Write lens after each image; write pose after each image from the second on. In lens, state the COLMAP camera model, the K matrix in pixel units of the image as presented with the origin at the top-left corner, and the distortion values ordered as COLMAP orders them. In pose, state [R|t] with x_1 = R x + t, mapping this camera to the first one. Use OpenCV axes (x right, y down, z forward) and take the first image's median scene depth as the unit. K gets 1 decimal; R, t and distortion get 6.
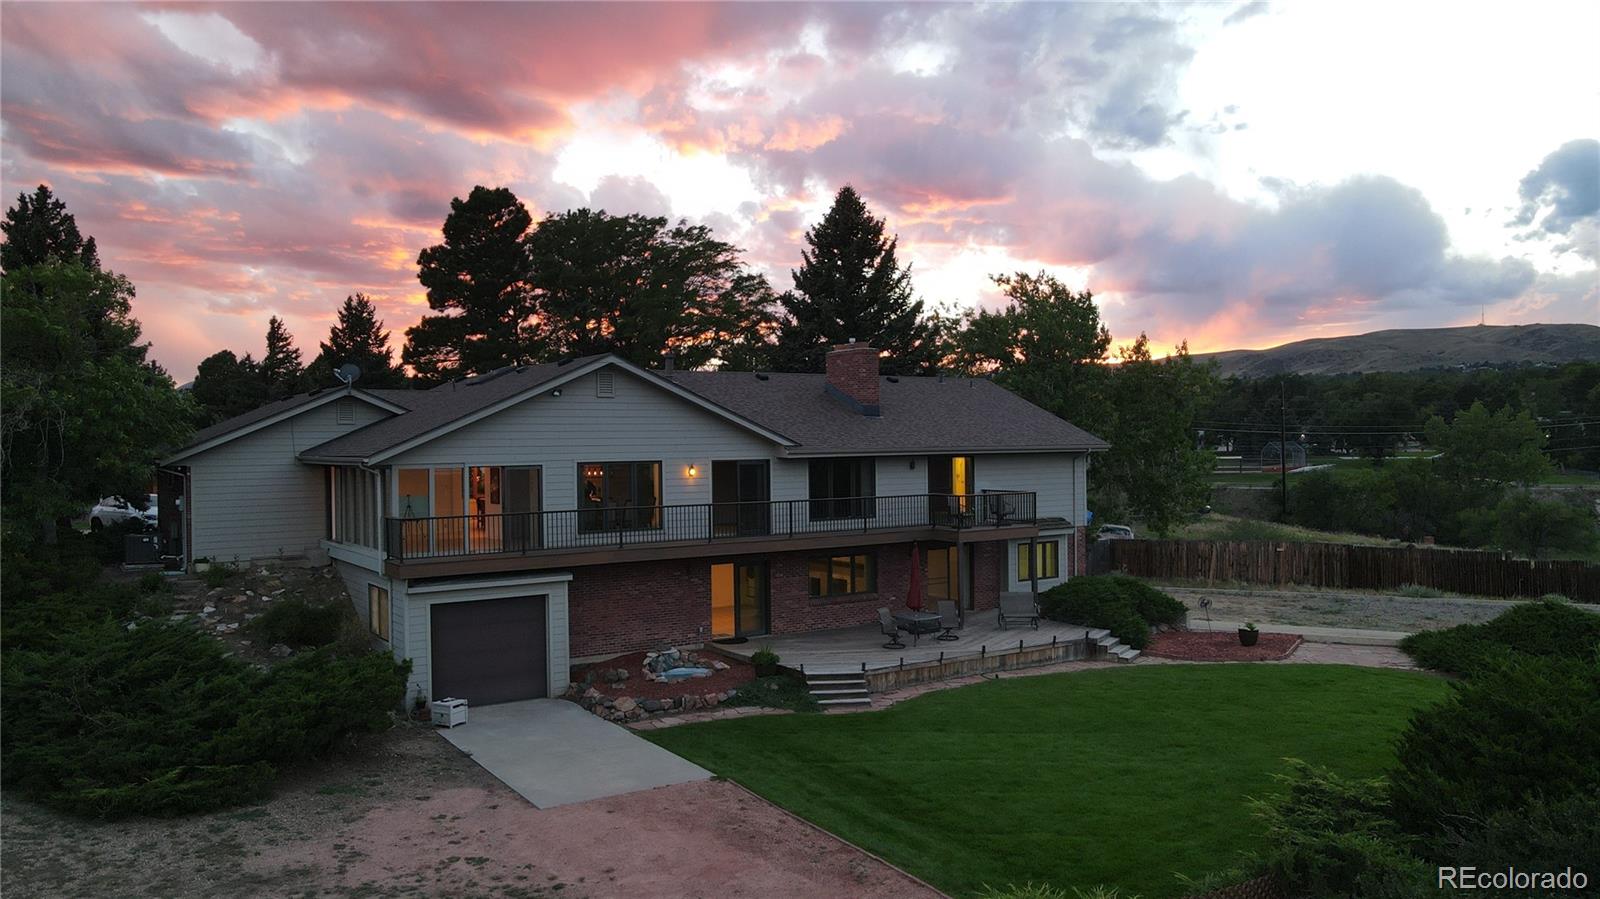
lens RADIAL K [[1133.8, 0, 773.2], [0, 1133.8, 452.4], [0, 0, 1]] dist [-0.006491, 0.030359]
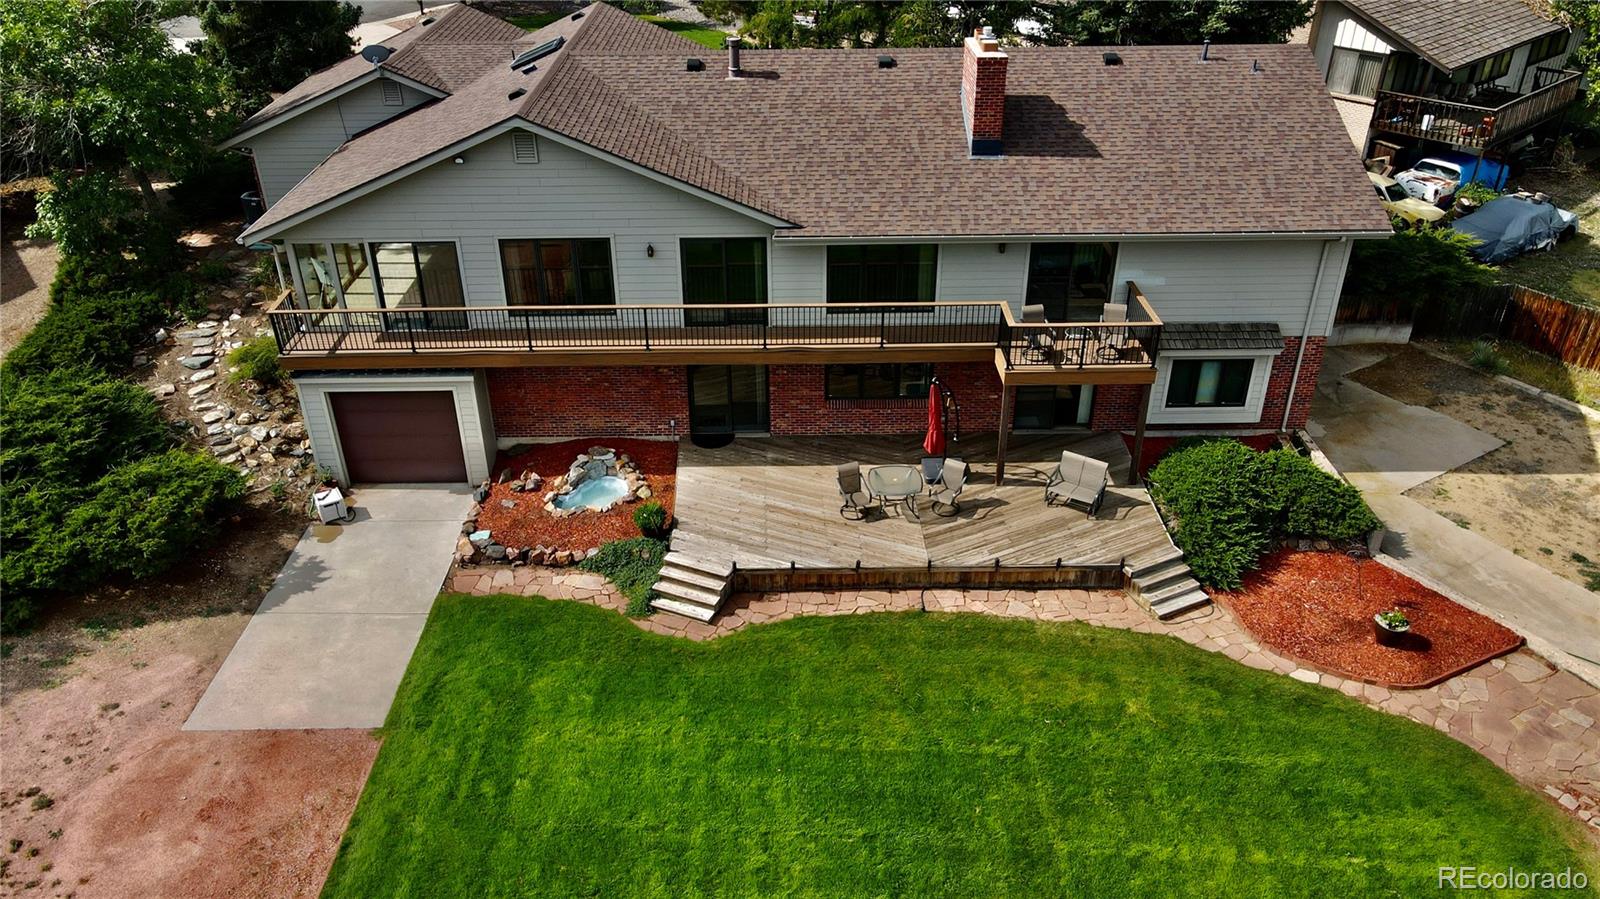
lens RADIAL K [[1133.6, 0, 800.0], [0, 1133.6, 449.5], [0, 0, 1]] dist [0.019872, -0.000385]
pose [[0.847977, 0.285461, -0.446594, 0.468897], [-0.010104, 0.851132, 0.524855, -0.323567], [0.529936, -0.440552, 0.724625, 0.453774]]
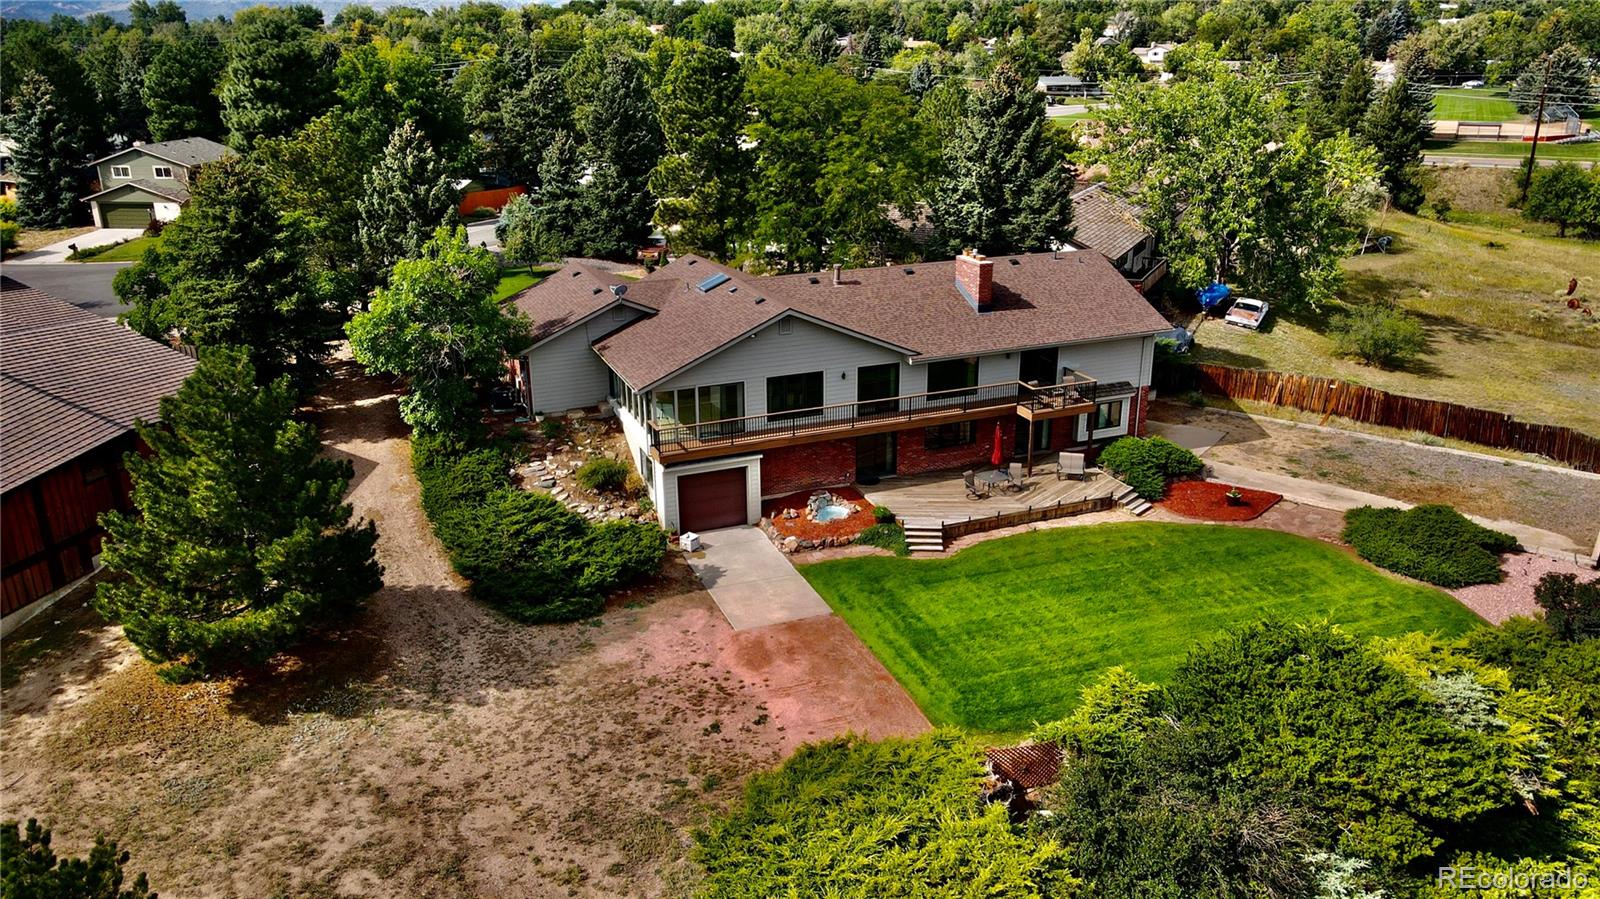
lens RADIAL K [[1133.6, 0, 800.0], [0, 1133.6, 449.5], [0, 0, 1]] dist [0.019872, -0.000385]
pose [[0.983490, 0.076030, -0.164218, 0.137749], [-0.014505, 0.937661, 0.347249, -0.456938], [0.180382, -0.339133, 0.923283, -0.467006]]
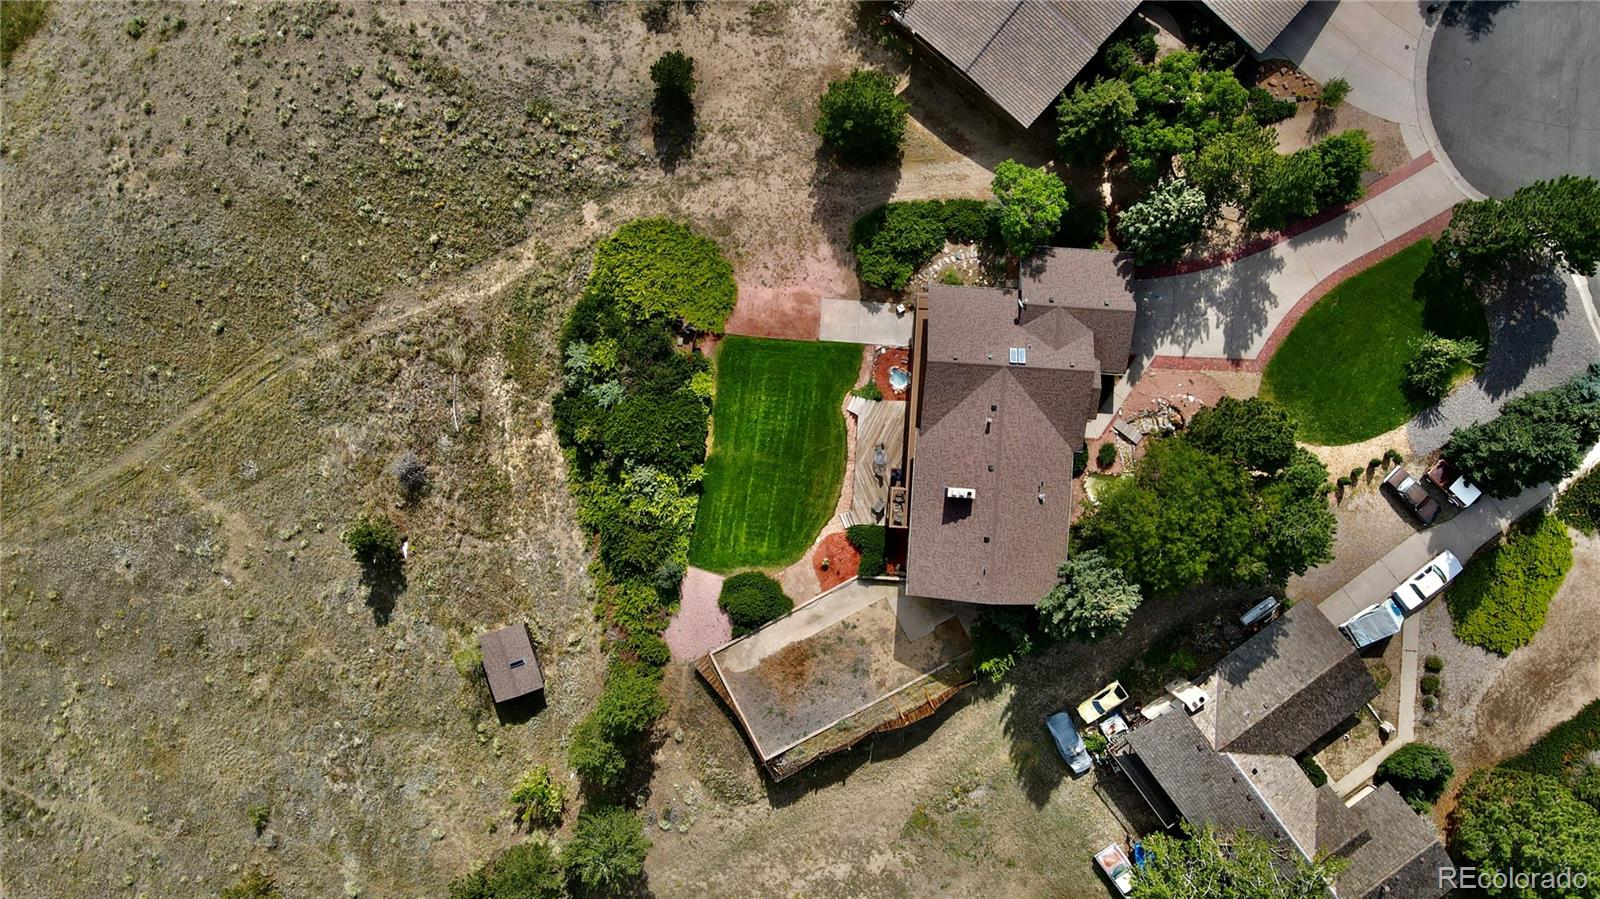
lens RADIAL K [[1137.4, 0, 800.0], [0, 1137.4, 449.5], [0, 0, 1]] dist [-0.007874, 0.049823]
pose [[-0.591179, 0.804697, 0.054508, 0.077530], [0.005281, -0.063718, 0.997954, -3.257183], [0.806523, 0.590257, 0.033419, 0.794084]]
